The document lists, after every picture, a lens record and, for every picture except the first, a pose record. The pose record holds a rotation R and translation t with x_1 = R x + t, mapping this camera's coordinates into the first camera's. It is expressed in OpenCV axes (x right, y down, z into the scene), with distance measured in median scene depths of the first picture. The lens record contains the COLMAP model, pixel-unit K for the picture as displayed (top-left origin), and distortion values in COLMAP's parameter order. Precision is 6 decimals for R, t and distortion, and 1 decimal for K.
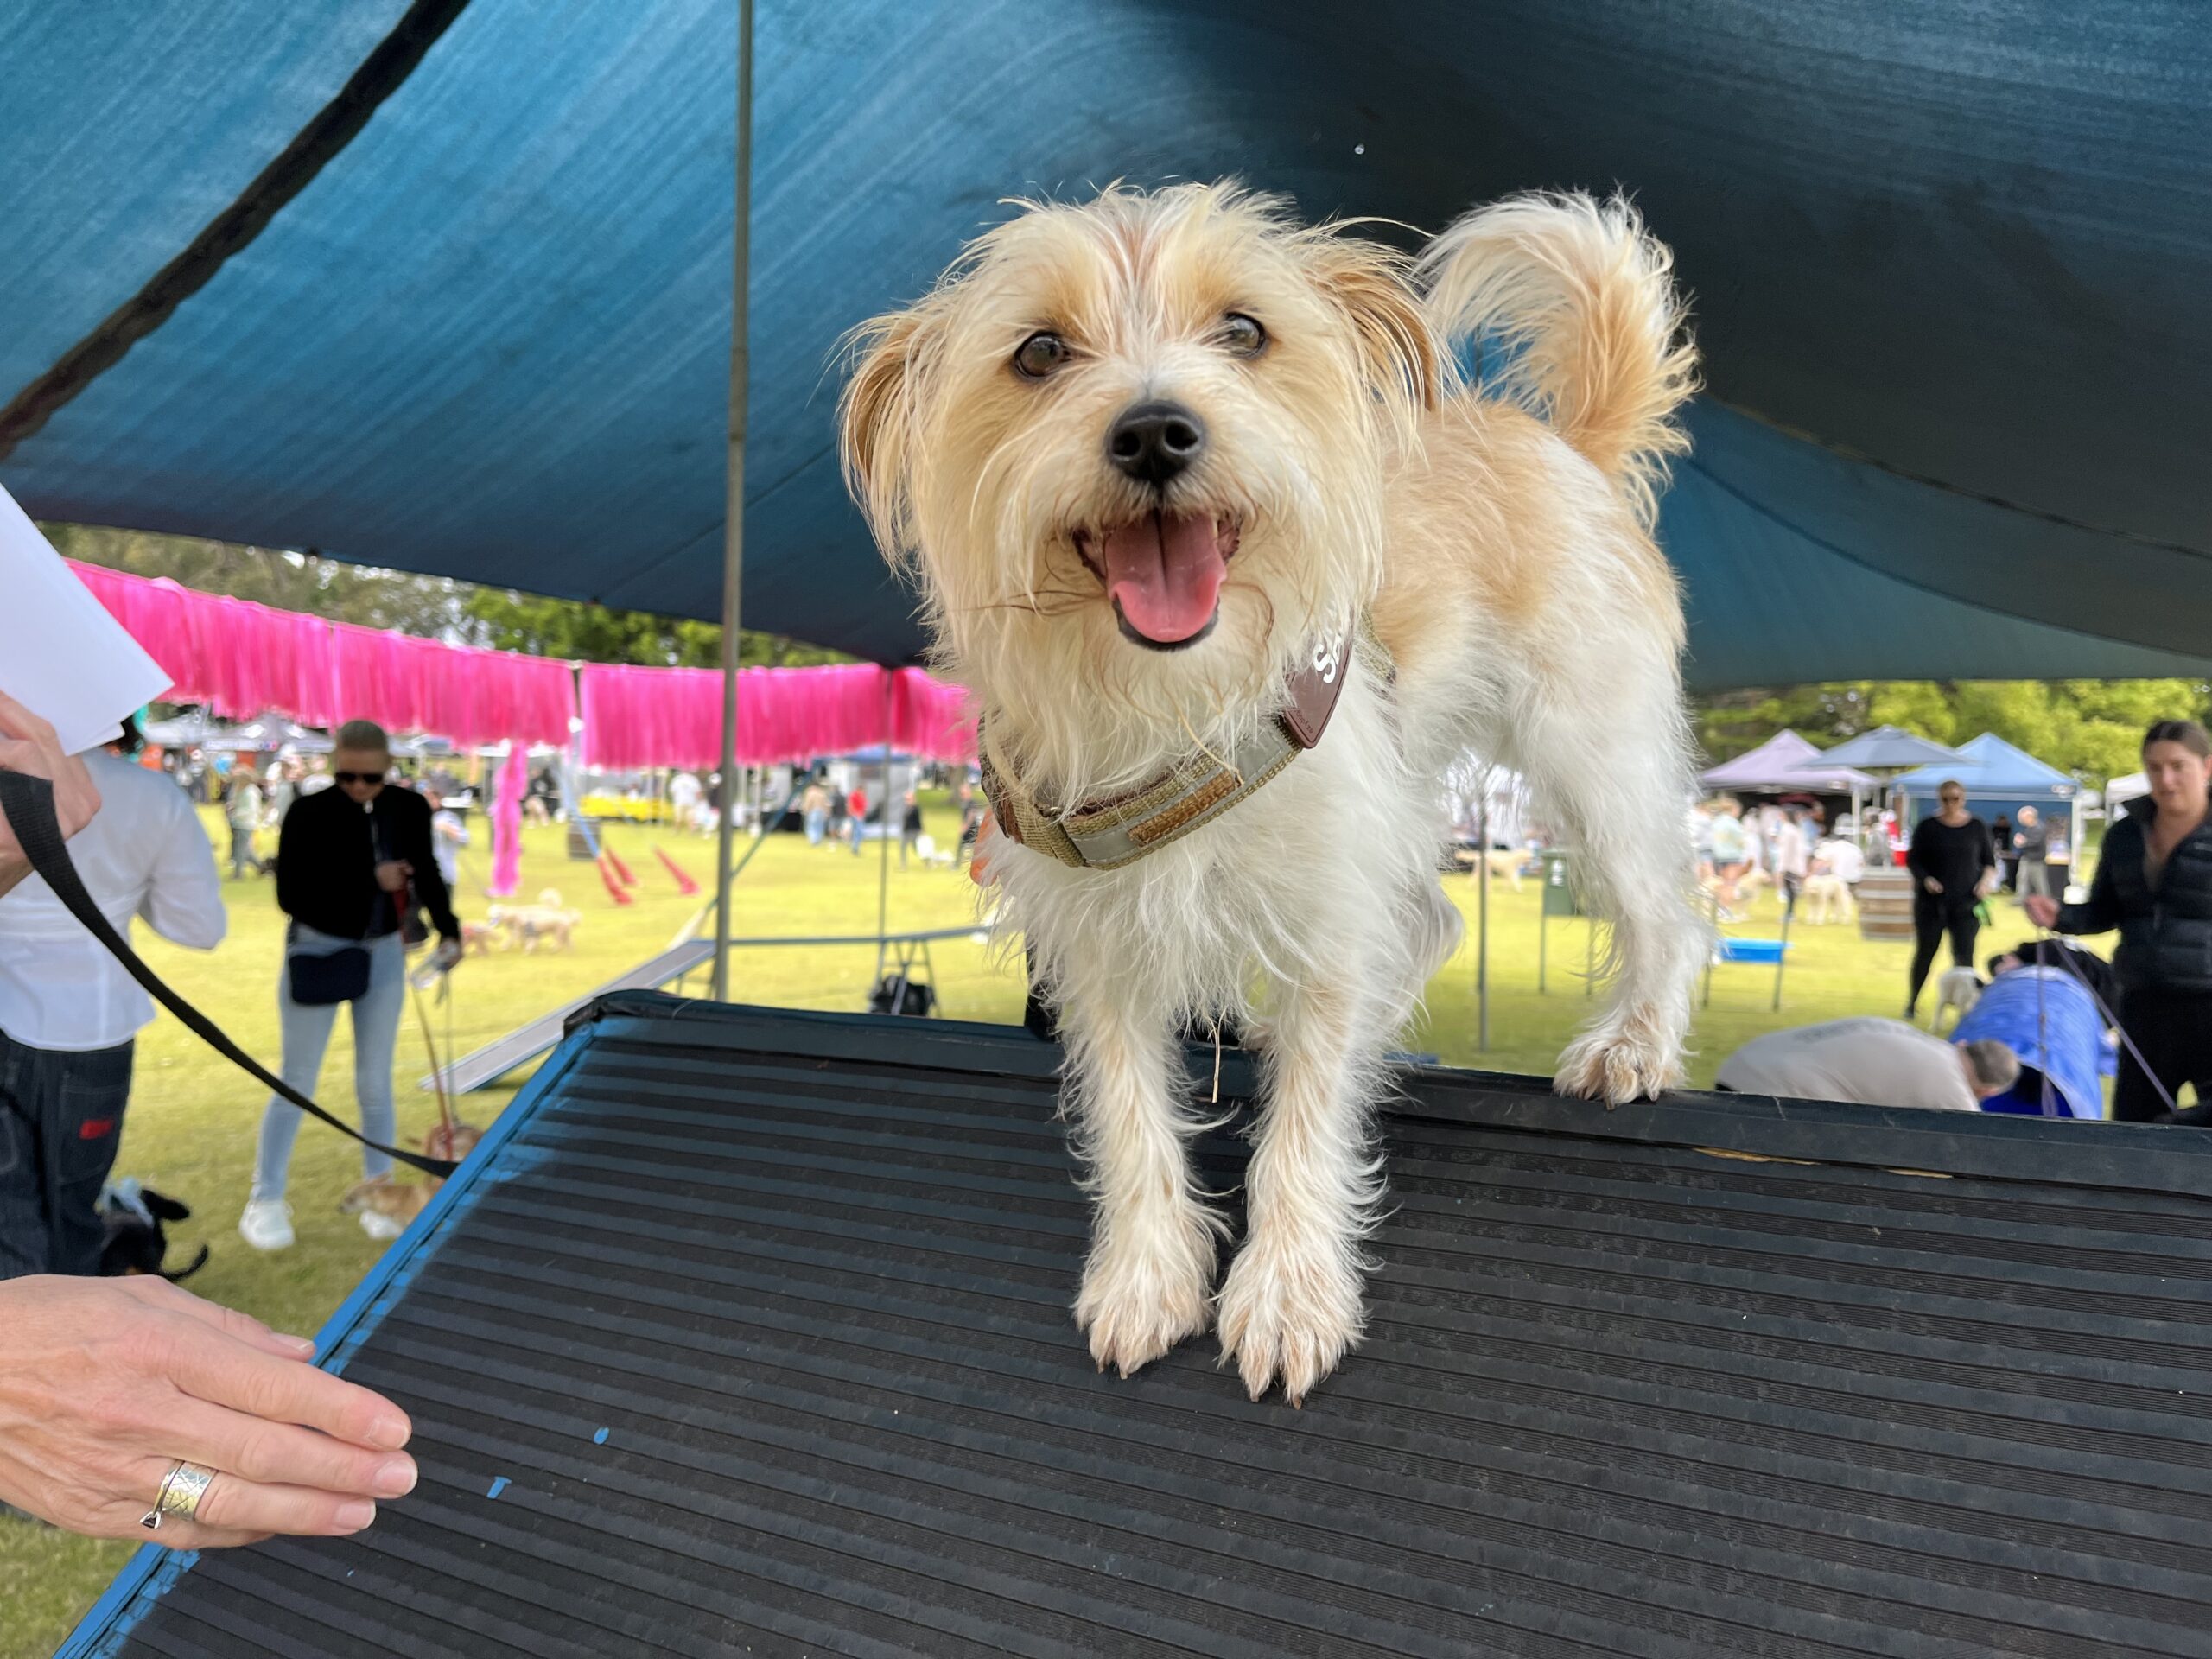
lens RADIAL K [[1645.8, 0, 1100.7], [0, 1645.8, 840.0], [0, 0, 1]] dist [0.013075, -0.040546]
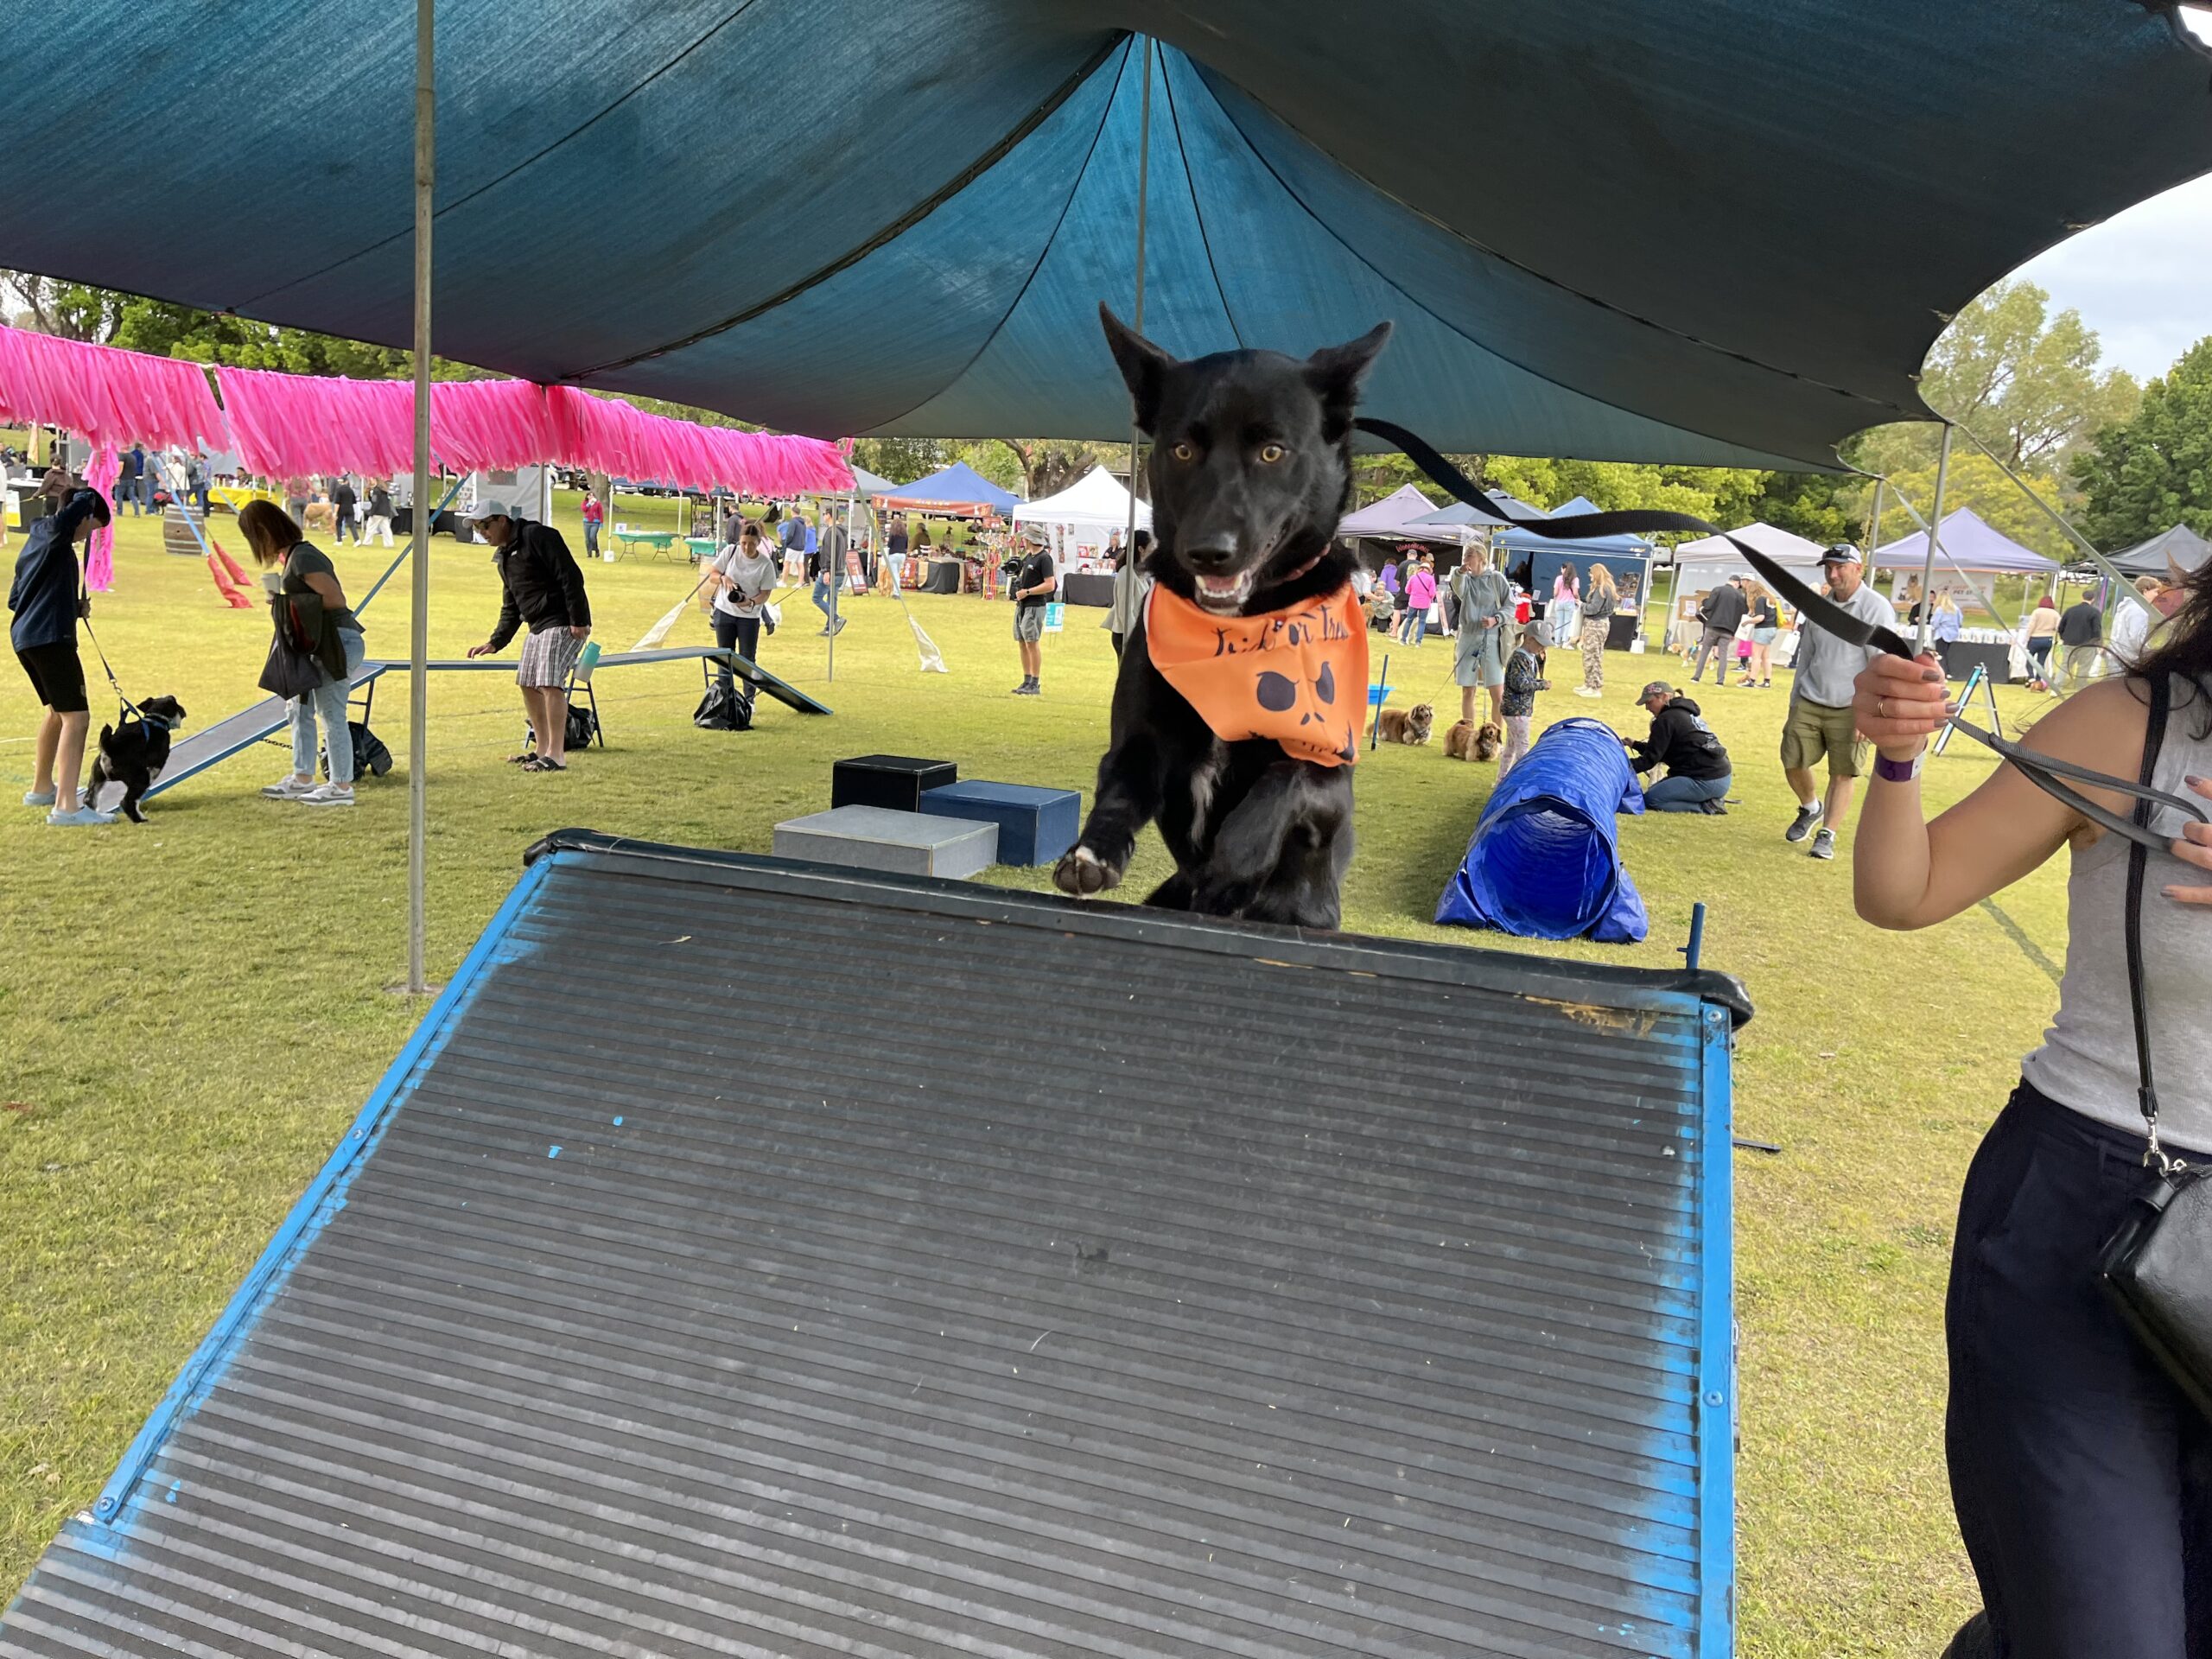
lens RADIAL K [[1645.8, 0, 1104.3], [0, 1645.8, 826.5], [0, 0, 1]] dist [0.013075, -0.040546]
pose [[0.975402, 0.014983, 0.219924, -0.232554], [-0.051190, 0.985809, 0.159874, -0.265115], [-0.214408, -0.167199, 0.962327, -0.780601]]
